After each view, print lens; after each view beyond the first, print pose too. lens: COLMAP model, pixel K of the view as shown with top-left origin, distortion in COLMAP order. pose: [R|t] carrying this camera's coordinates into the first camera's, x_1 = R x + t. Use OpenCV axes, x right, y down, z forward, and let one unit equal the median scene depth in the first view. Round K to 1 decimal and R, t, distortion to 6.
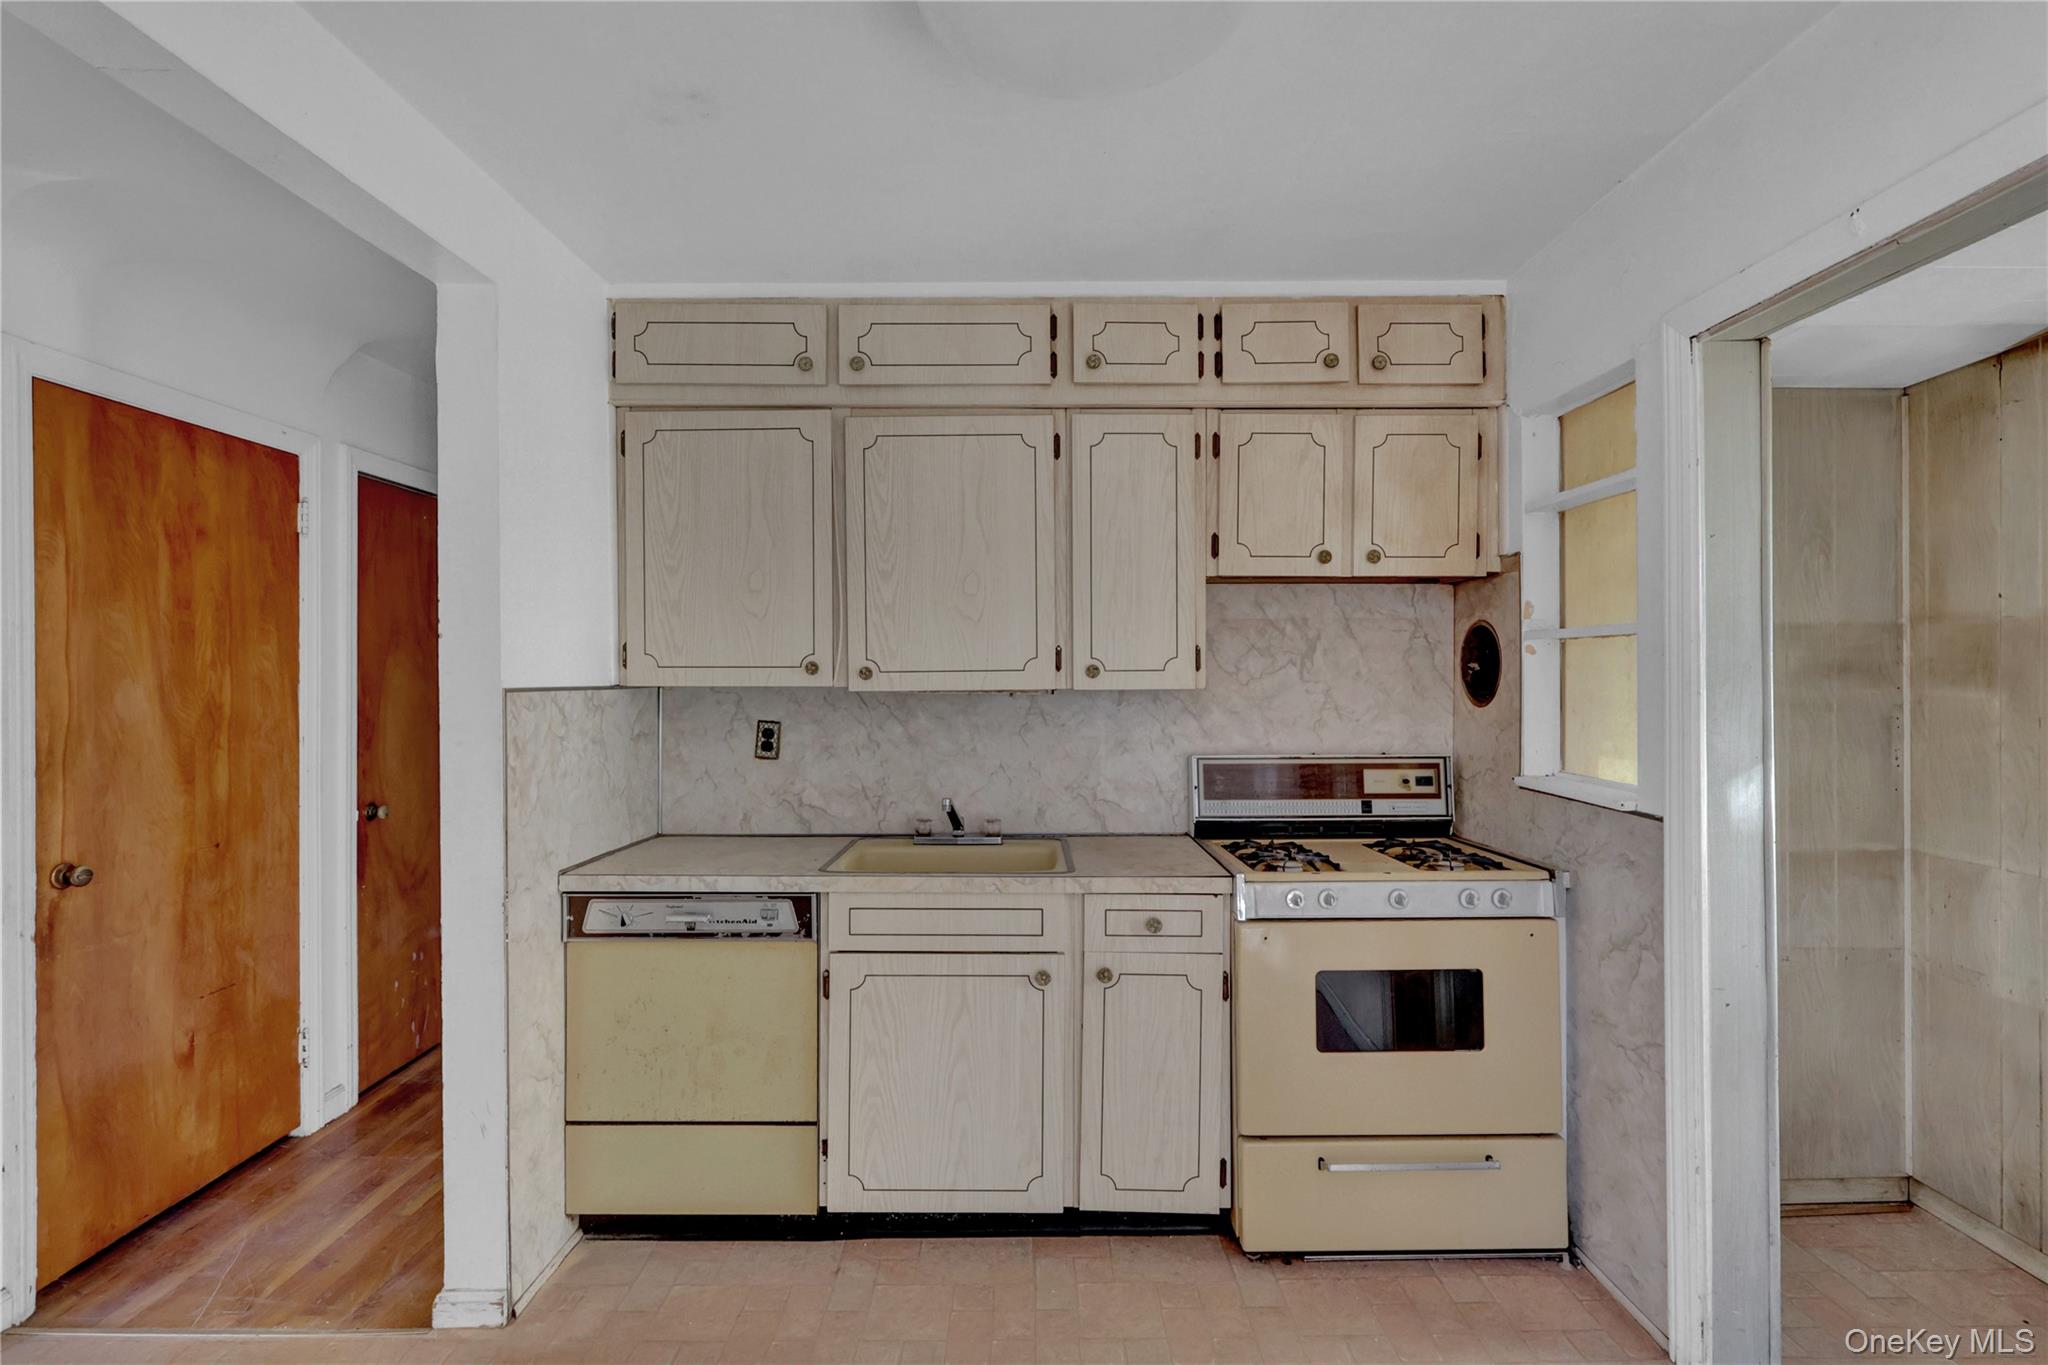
lens RADIAL K [[947.7, 0, 1023.2], [0, 947.7, 674.8], [0, 0, 1]] dist [-0.004742, 0.003415]
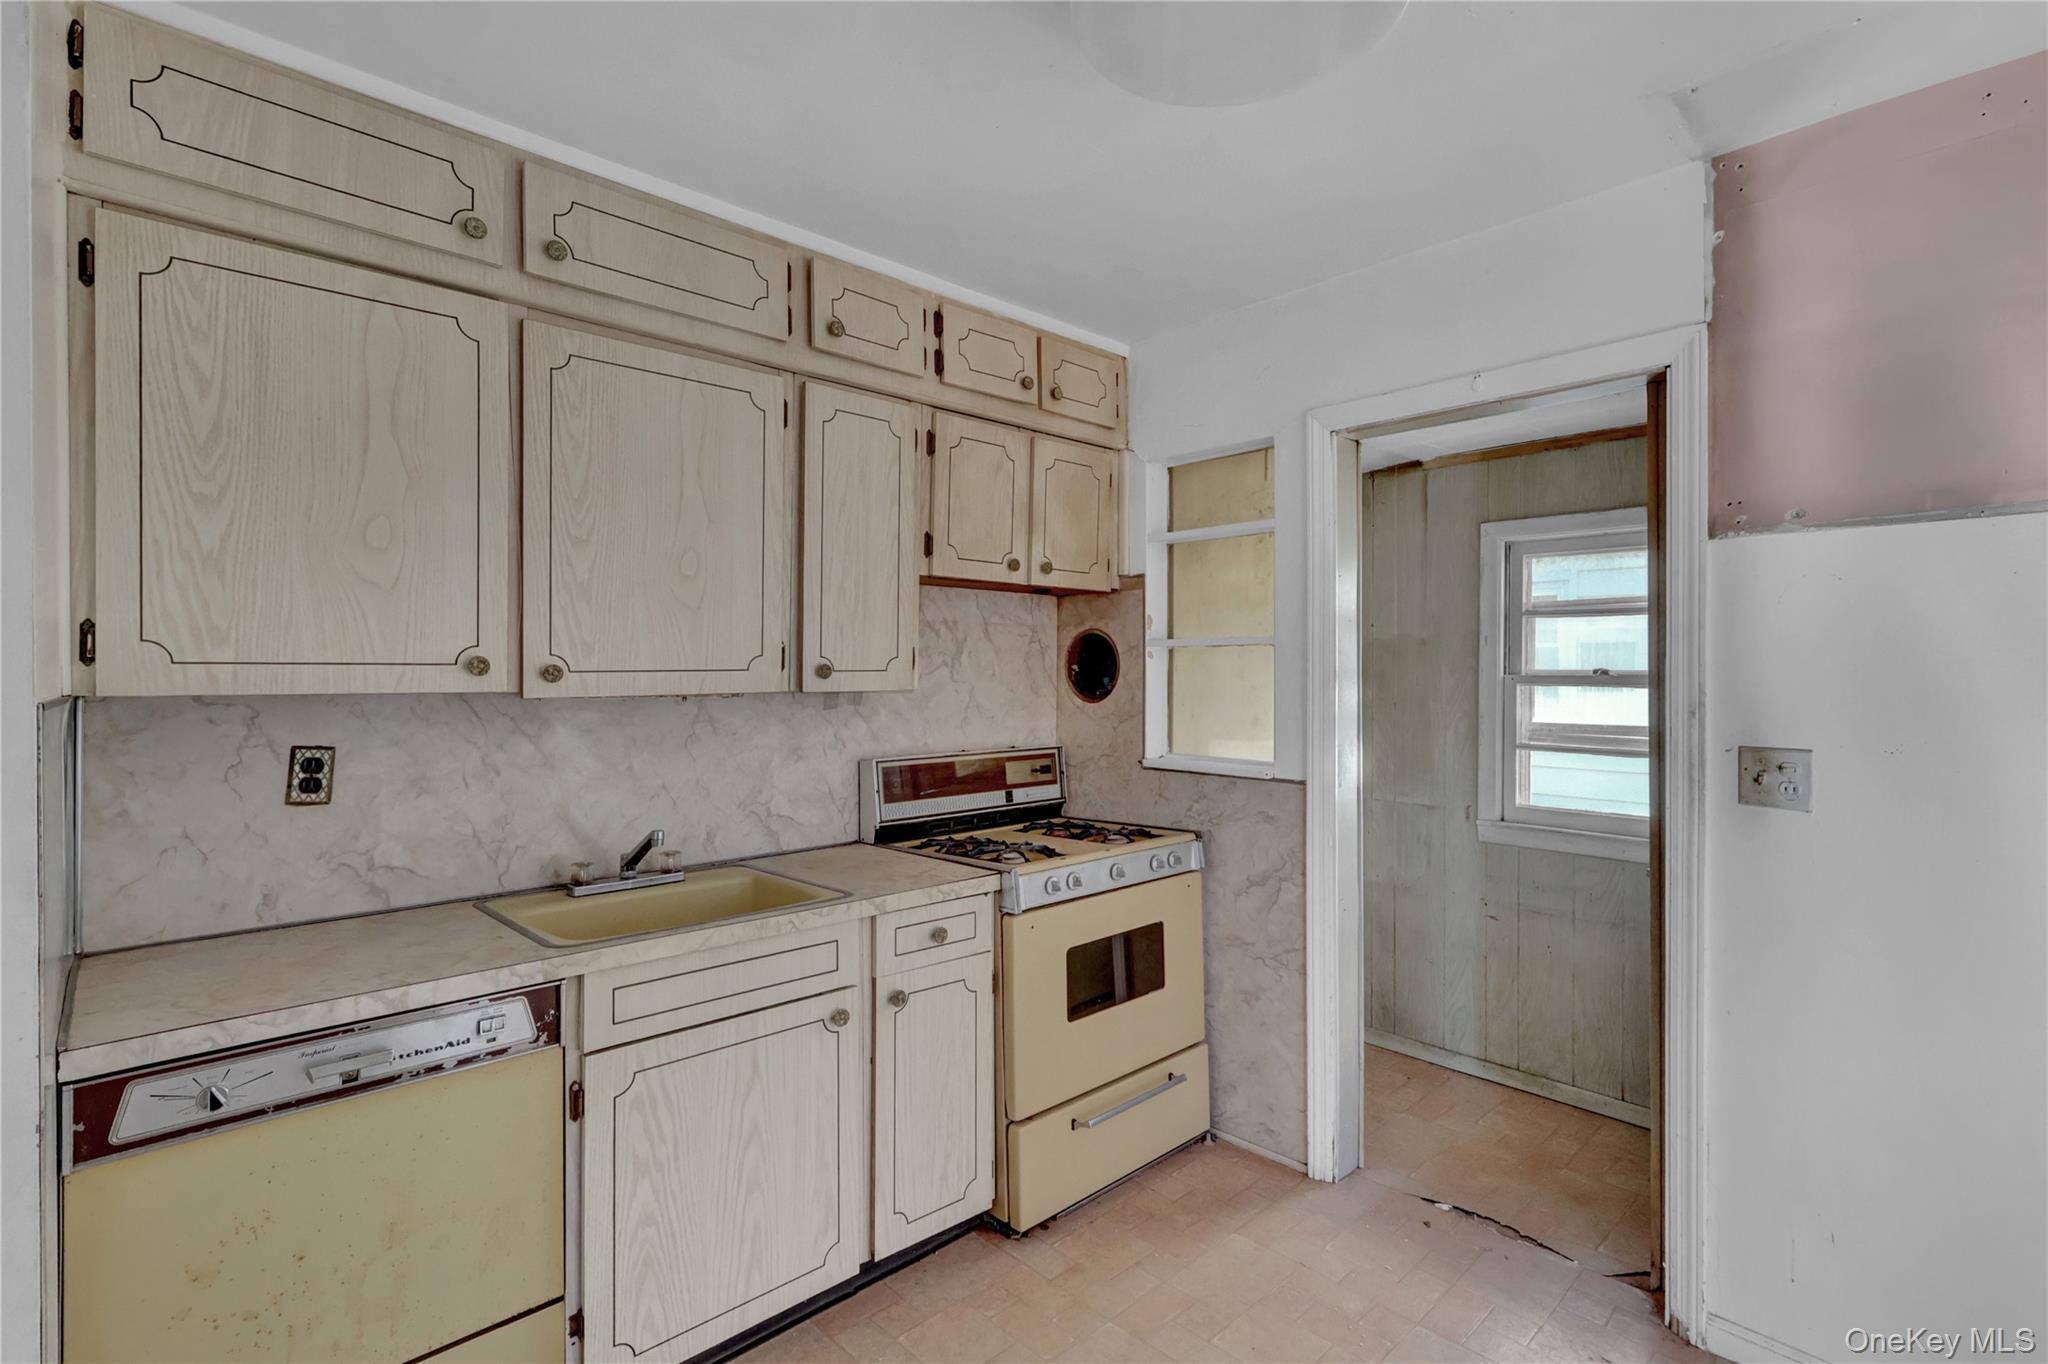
lens RADIAL K [[947.7, 0, 1028.4], [0, 947.7, 682.5], [0, 0, 1]] dist [-0.004742, 0.003415]
pose [[0.729942, -0.005197, 0.683489, -0.408297], [-0.000633, 0.999966, 0.008279, -0.000931], [-0.683509, -0.006476, 0.729914, 0.213152]]
